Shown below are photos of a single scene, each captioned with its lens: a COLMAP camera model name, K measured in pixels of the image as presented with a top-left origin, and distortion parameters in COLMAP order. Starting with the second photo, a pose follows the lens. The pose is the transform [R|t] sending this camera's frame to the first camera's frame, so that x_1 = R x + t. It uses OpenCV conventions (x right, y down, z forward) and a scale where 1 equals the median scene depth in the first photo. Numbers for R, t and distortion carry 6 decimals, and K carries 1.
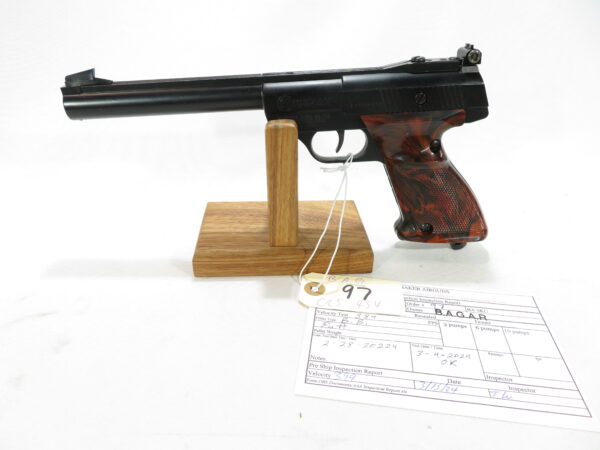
lens RADIAL K [[426.8, 0, 297.2], [0, 426.8, 227.3], [0, 0, 1]] dist [-0.001009, 0.003305]
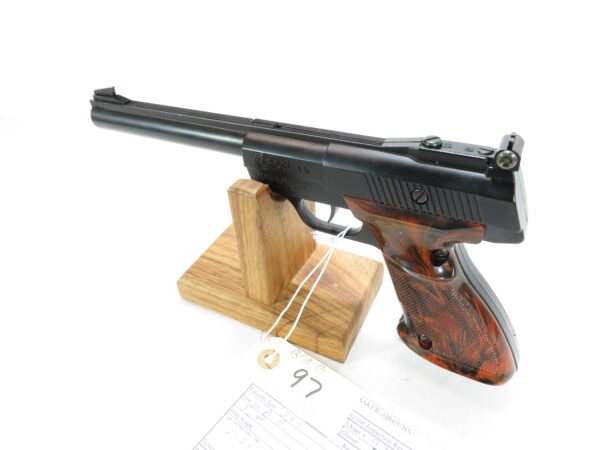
lens RADIAL K [[426.8, 0, 297.2], [0, 426.8, 227.3], [0, 0, 1]] dist [-0.001009, 0.003305]
pose [[0.869143, 0.285881, -0.403562, 0.411021], [-0.227060, 0.955579, 0.187914, -0.335625], [0.439357, -0.071692, 0.895447, 0.242751]]
